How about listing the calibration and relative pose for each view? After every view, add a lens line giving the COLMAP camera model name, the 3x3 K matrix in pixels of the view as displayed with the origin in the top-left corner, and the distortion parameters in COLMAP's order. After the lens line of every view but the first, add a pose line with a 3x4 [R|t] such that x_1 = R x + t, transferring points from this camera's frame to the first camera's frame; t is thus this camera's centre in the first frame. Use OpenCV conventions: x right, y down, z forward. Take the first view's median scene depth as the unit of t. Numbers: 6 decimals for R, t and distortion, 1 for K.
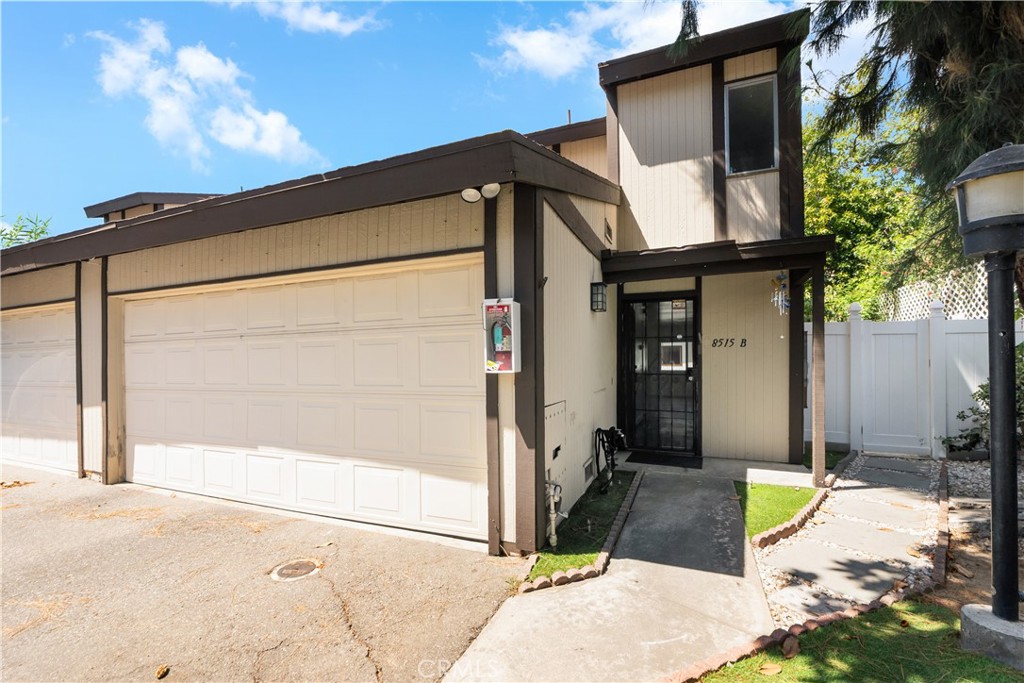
lens RADIAL K [[433.2, 0, 516.7], [0, 433.2, 360.5], [0, 0, 1]] dist [-0.003155, -0.000755]
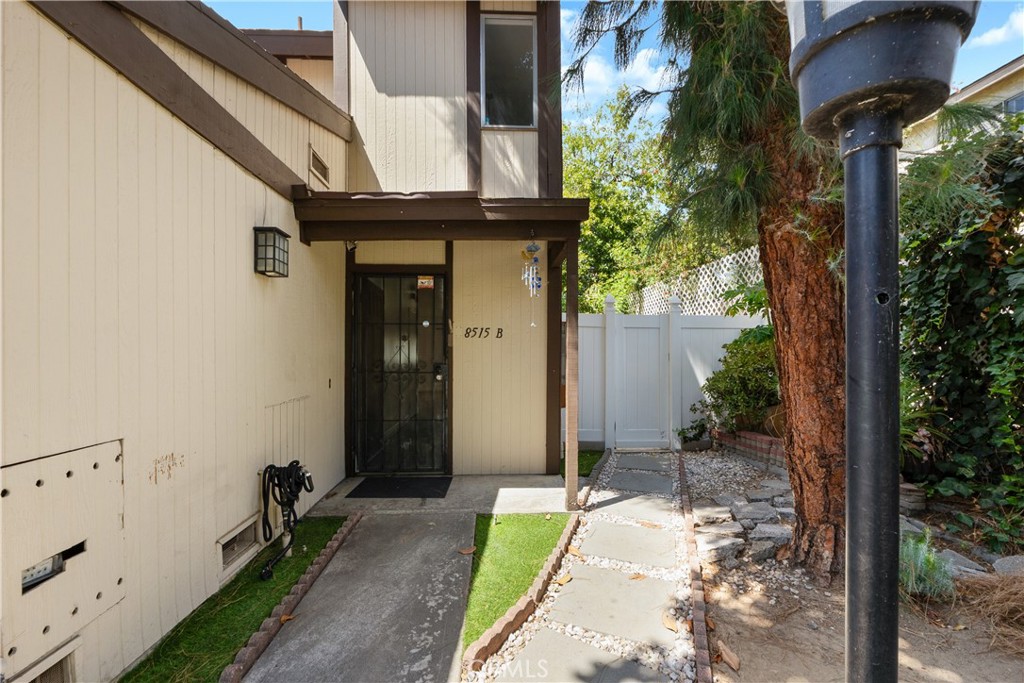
lens RADIAL K [[433.2, 0, 516.7], [0, 433.2, 360.5], [0, 0, 1]] dist [-0.003155, -0.000755]
pose [[0.901659, -0.006051, 0.432405, 0.208429], [-0.001698, 0.999845, 0.017532, -0.003429], [-0.432444, -0.016542, 0.901509, 0.256562]]
